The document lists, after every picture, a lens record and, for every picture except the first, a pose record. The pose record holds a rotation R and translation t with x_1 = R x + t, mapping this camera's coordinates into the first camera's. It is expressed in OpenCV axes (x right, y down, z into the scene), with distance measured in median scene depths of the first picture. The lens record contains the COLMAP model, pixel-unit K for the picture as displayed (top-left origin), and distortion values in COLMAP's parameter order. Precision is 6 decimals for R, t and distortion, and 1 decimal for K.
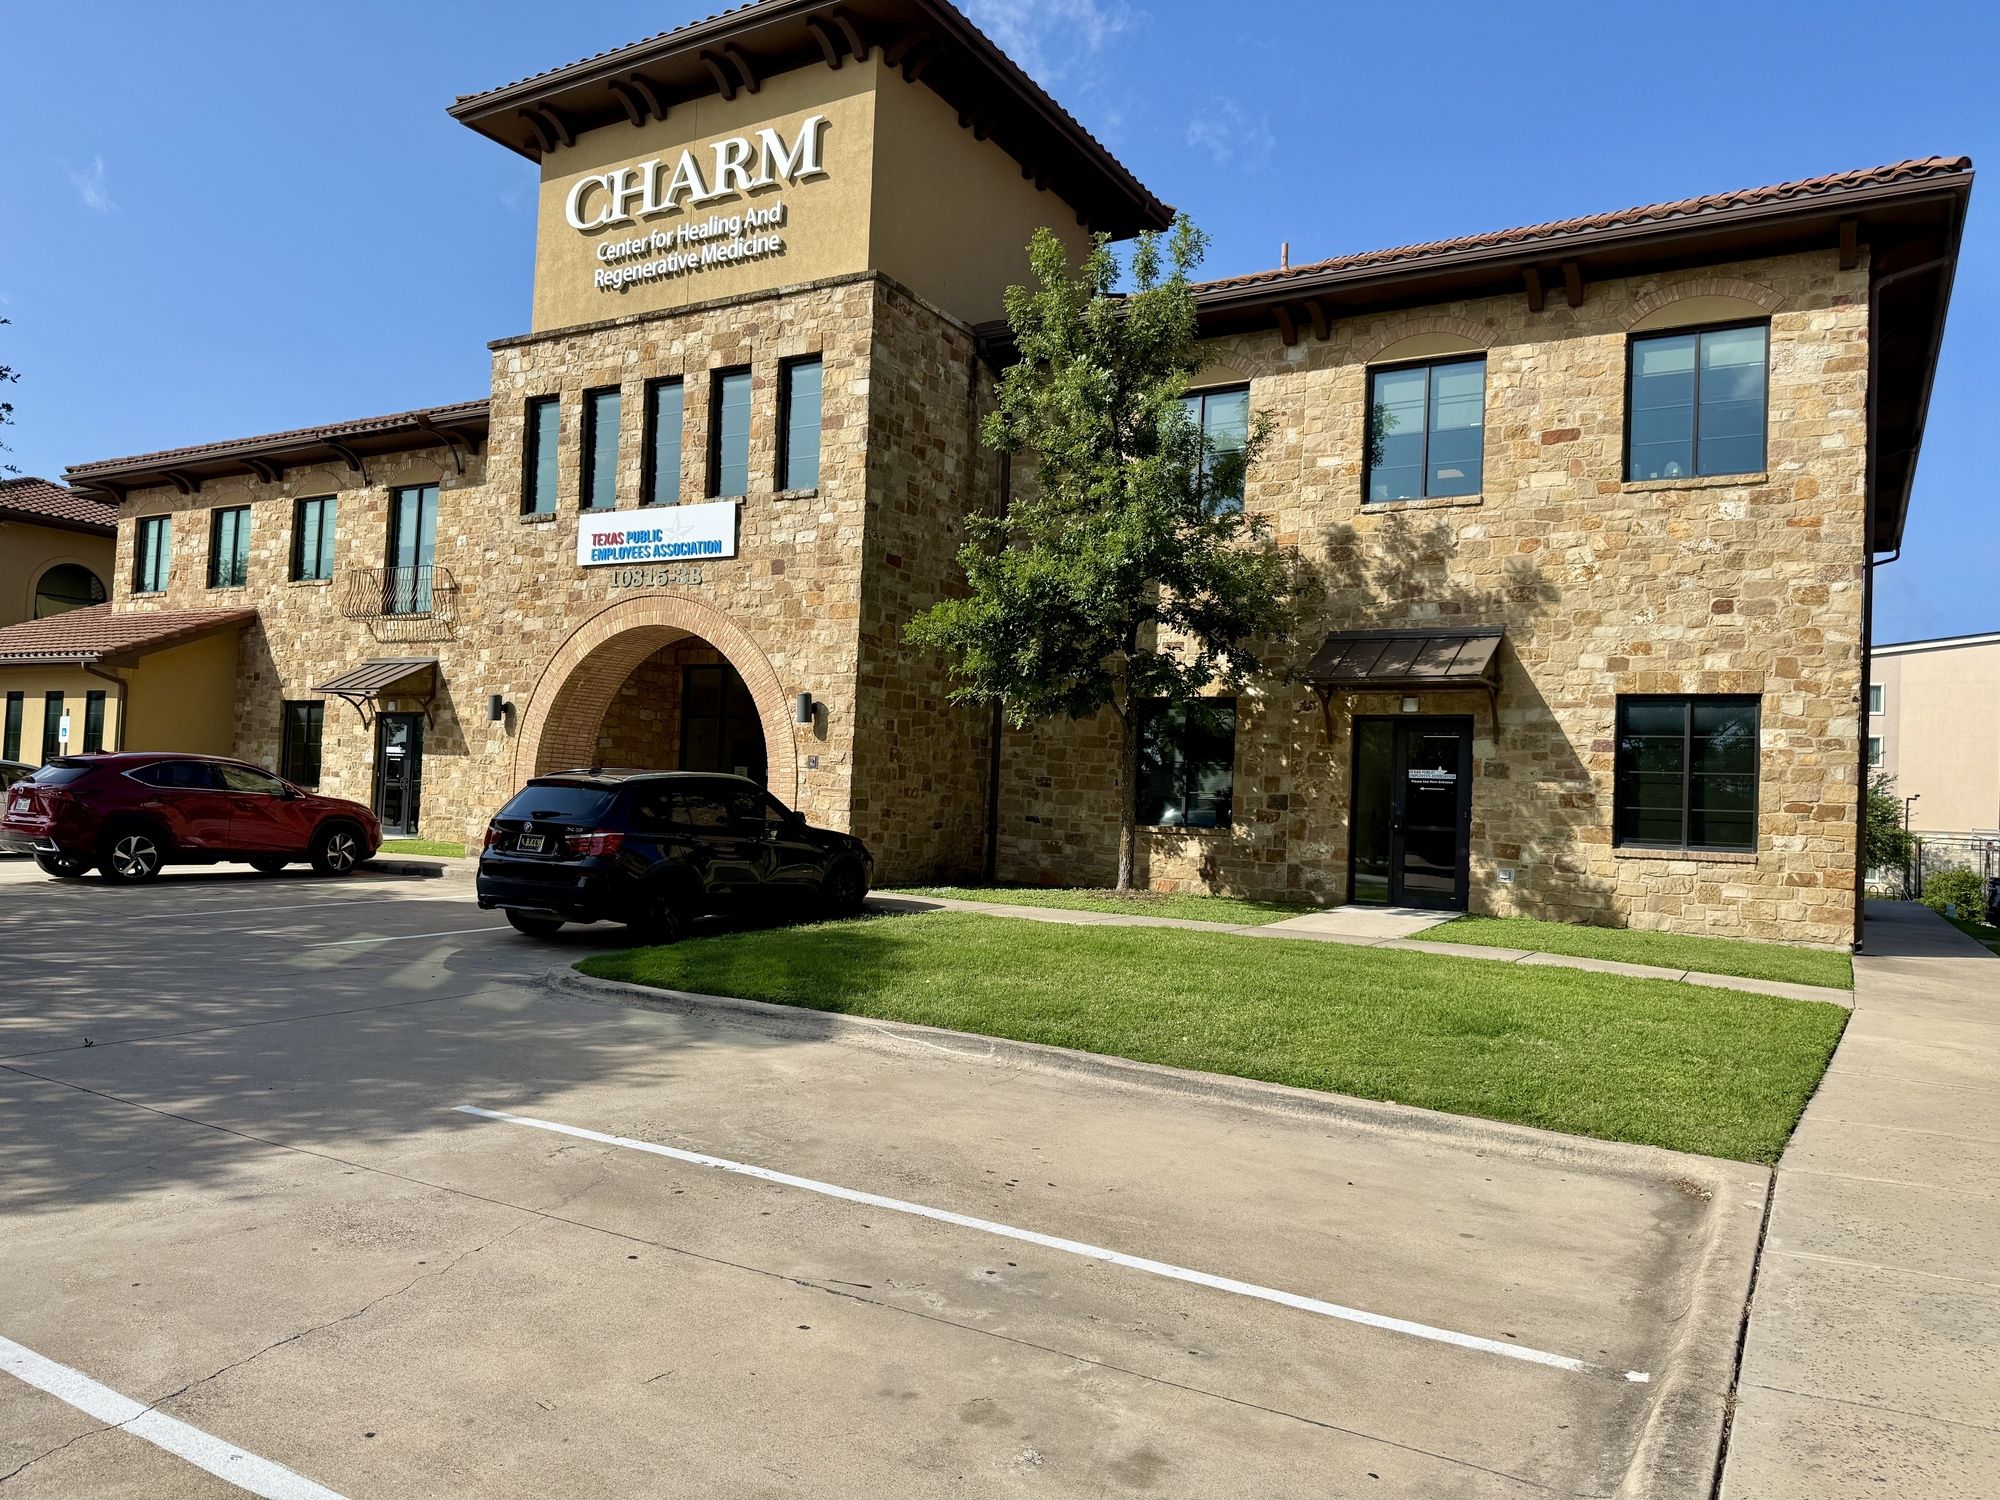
lens RADIAL K [[1404.9, 0, 995.3], [0, 1404.9, 763.4], [0, 0, 1]] dist [0.047404, -0.067986]
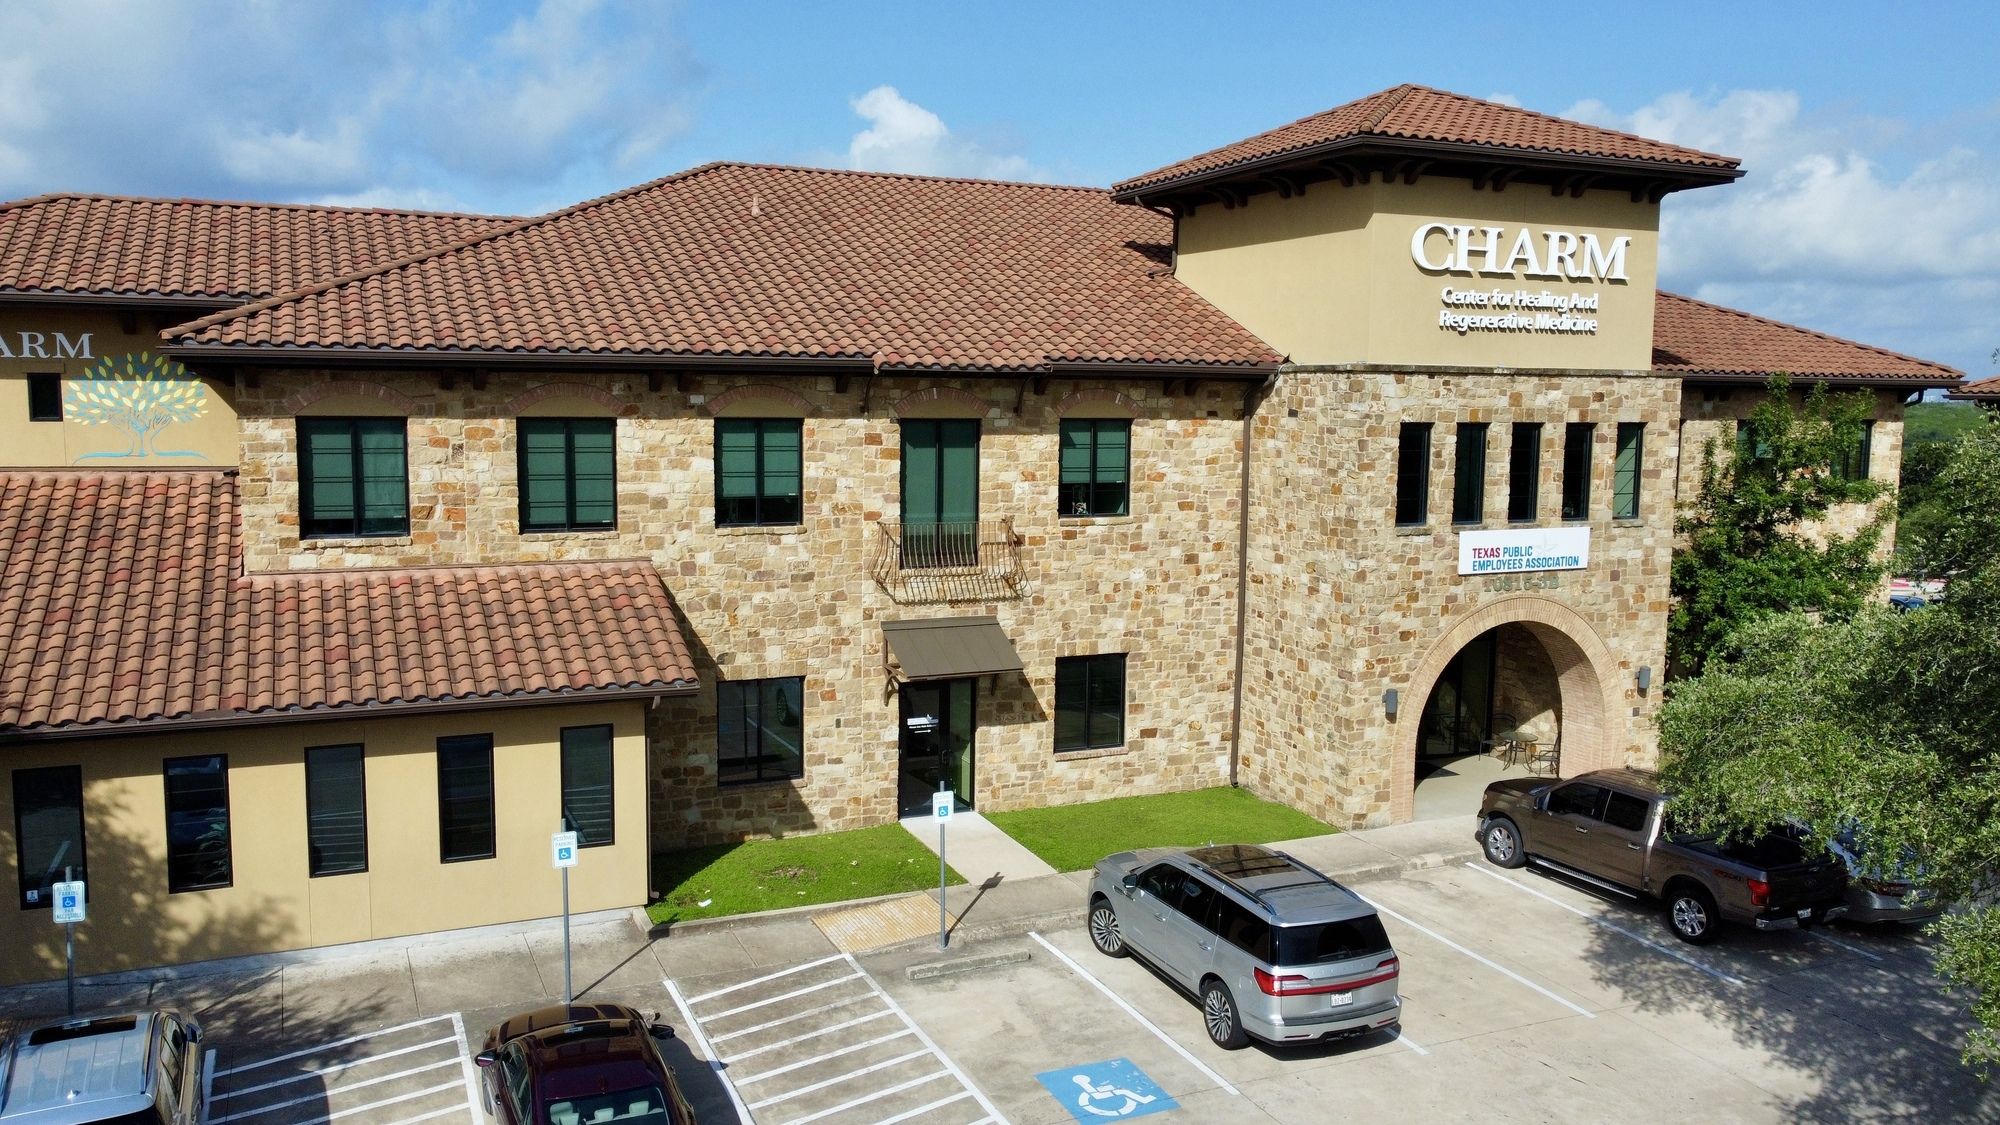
lens RADIAL K [[1523.1, 0, 980.4], [0, 1523.1, 561.6], [0, 0, 1]] dist [0.001688, -0.003476]
pose [[0.579481, -0.129335, 0.804658, -1.657822], [-0.012518, 0.985799, 0.167465, -0.383247], [-0.814890, -0.107116, 0.569633, 0.637390]]
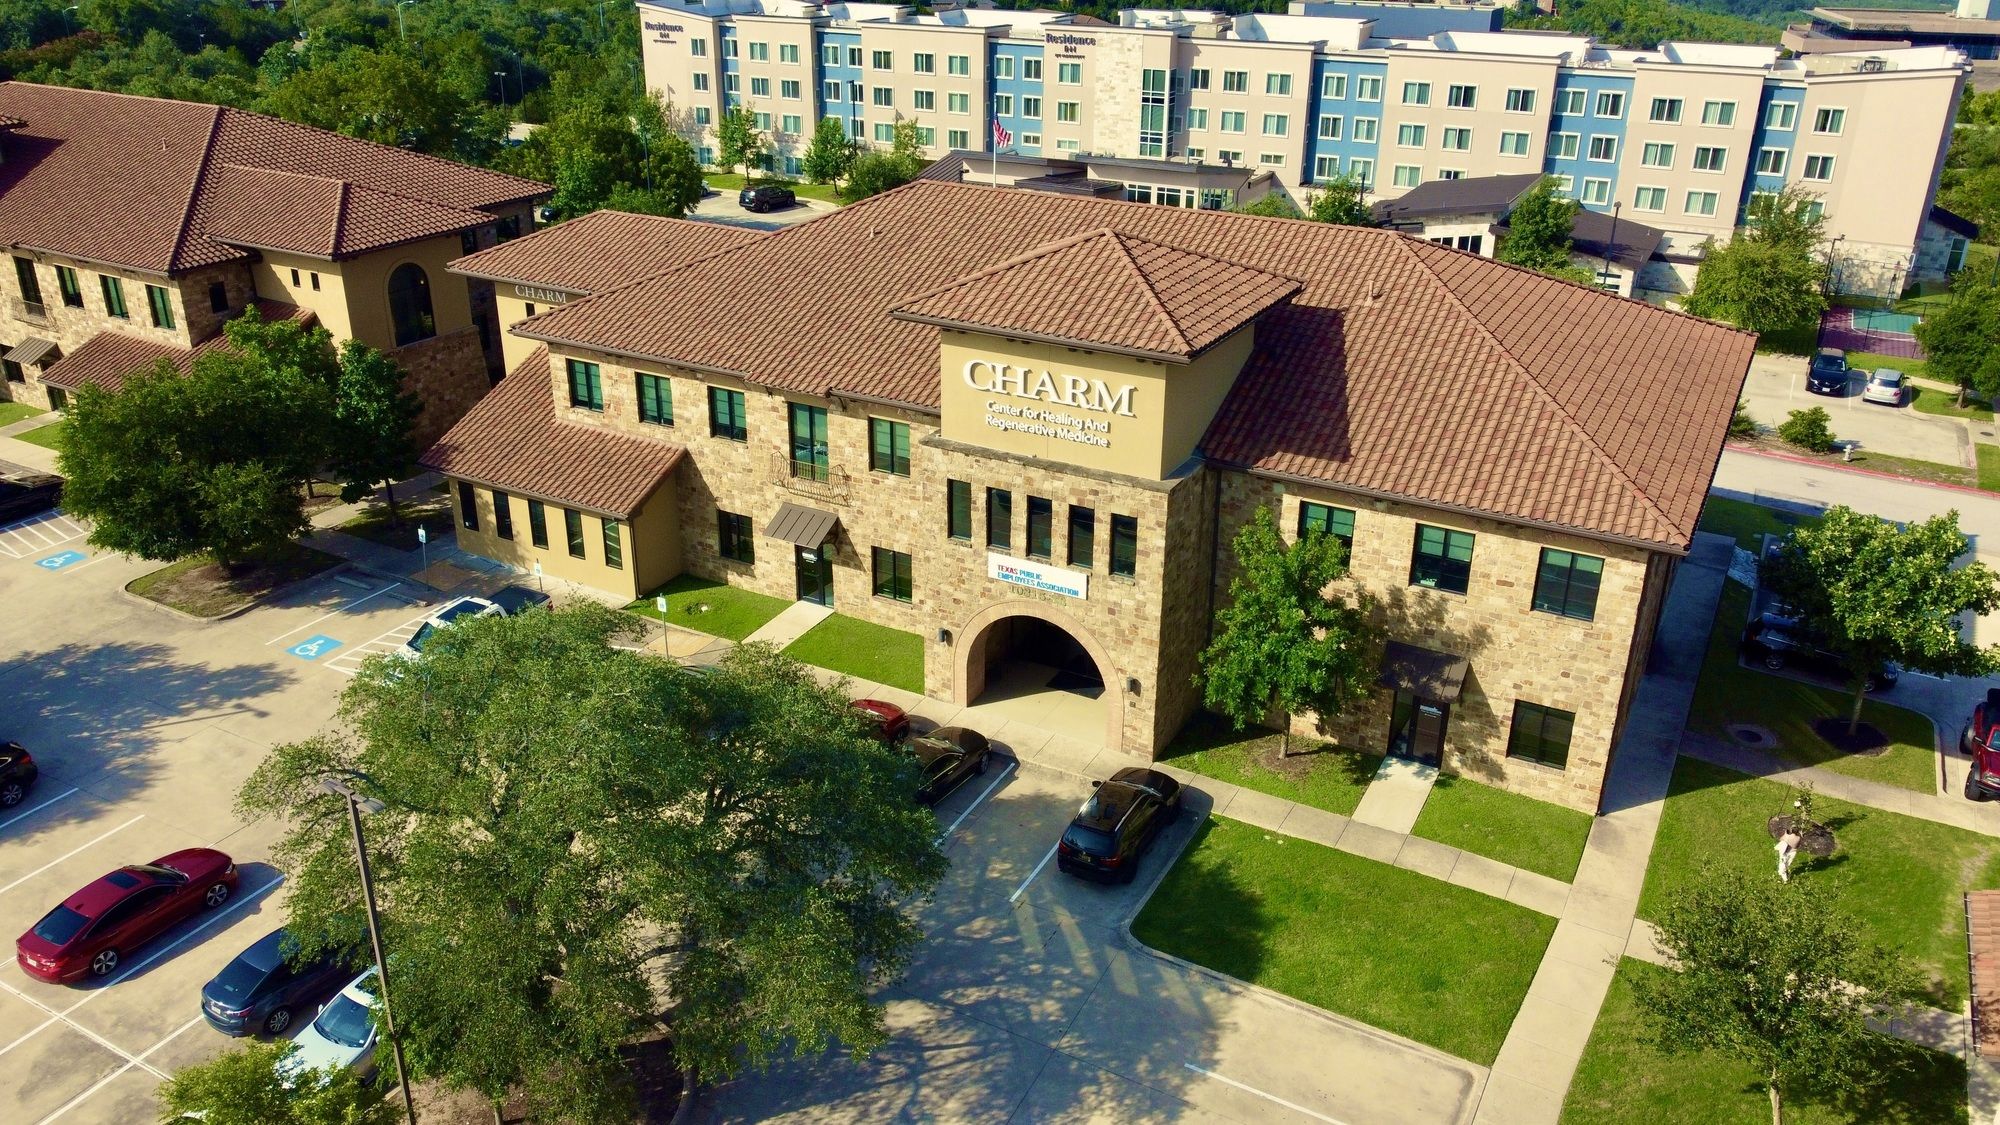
lens RADIAL K [[1523.1, 0, 987.5], [0, 1523.1, 566.9], [0, 0, 1]] dist [0.001688, -0.003476]
pose [[0.998985, -0.044483, 0.007140, -0.331570], [0.036726, 0.895852, 0.442833, -1.116443], [-0.026095, -0.442121, 0.896576, -0.862595]]
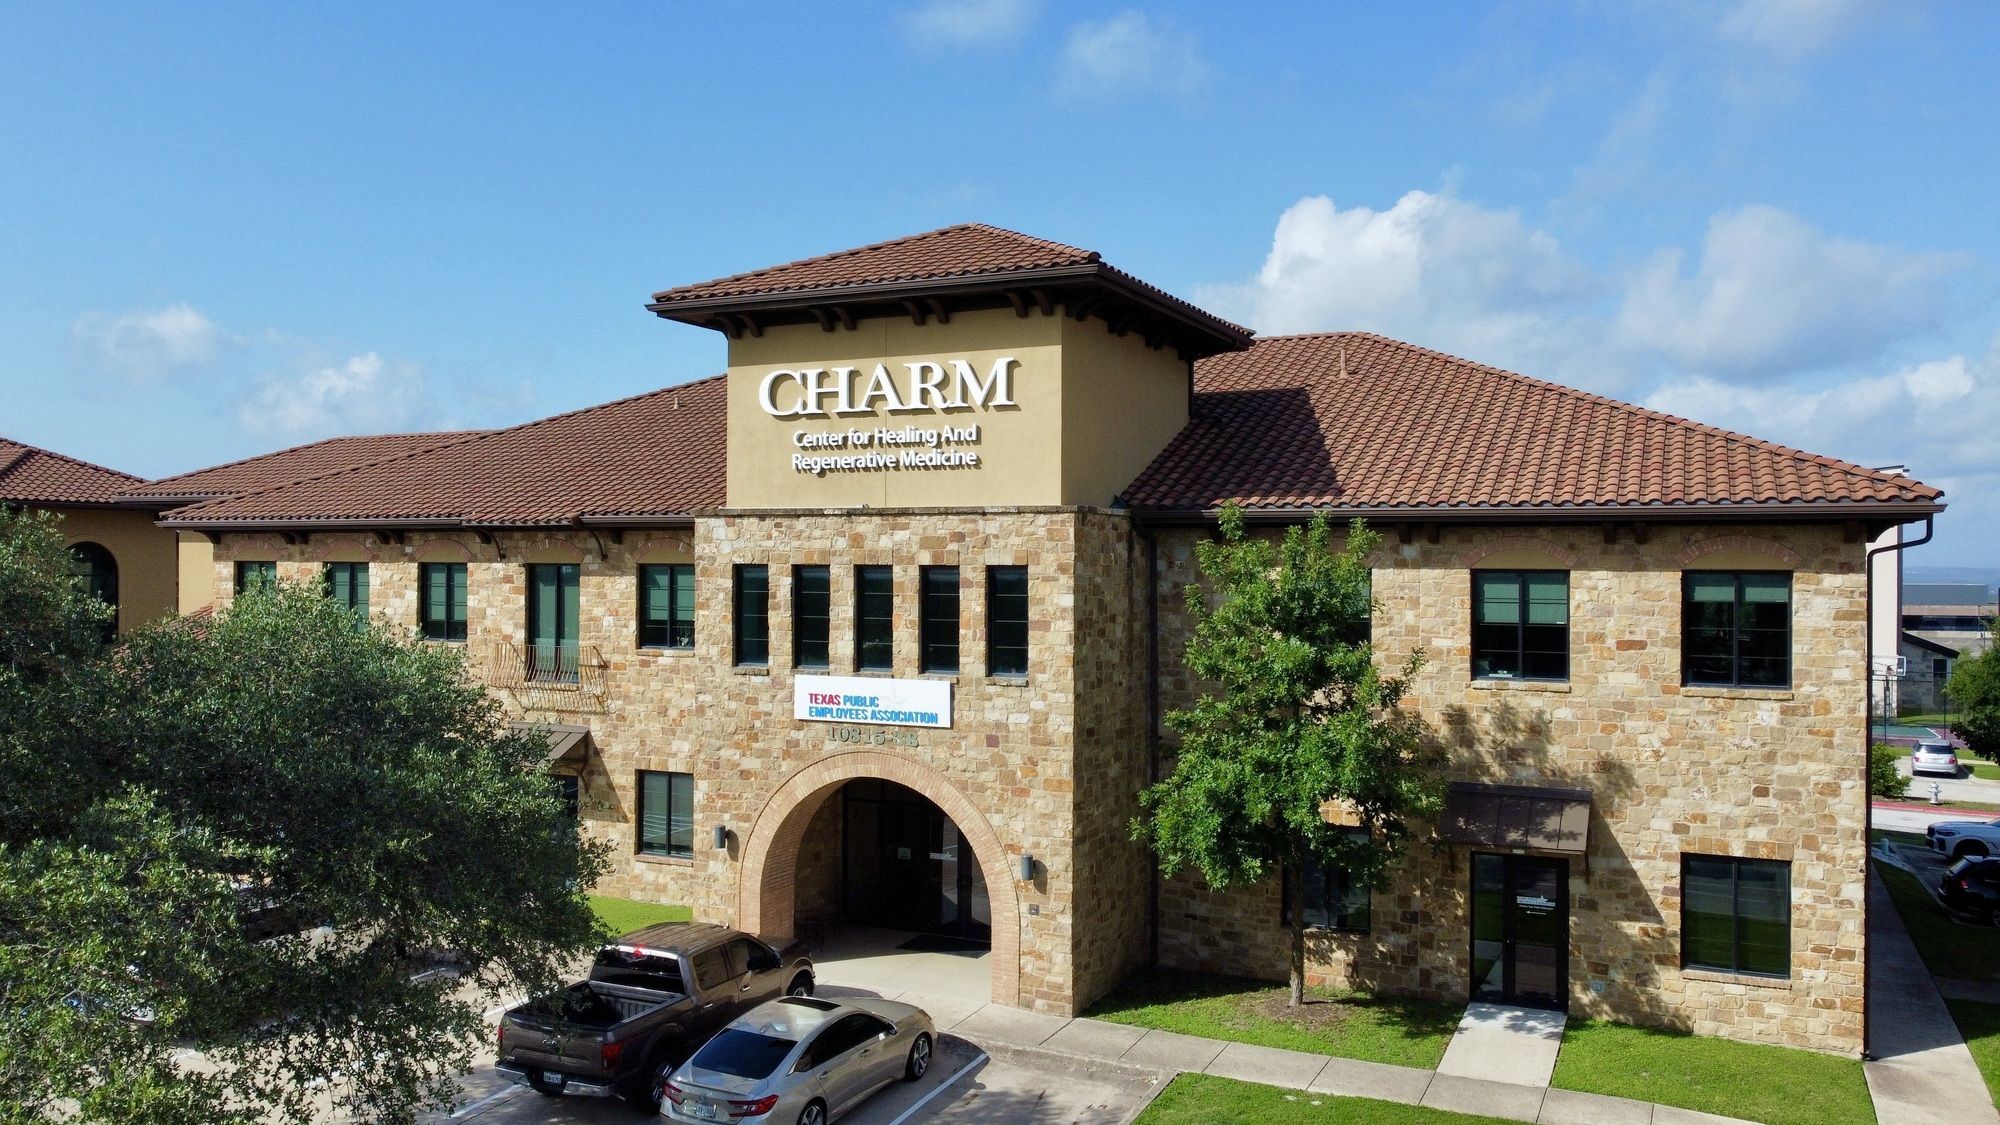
lens RADIAL K [[1523.1, 0, 991.4], [0, 1523.1, 562.6], [0, 0, 1]] dist [0.001688, -0.003476]
pose [[0.995603, -0.038517, 0.085393, -0.252669], [0.035454, 0.998682, 0.037100, -0.329117], [-0.086709, -0.033909, 0.995656, -0.274623]]
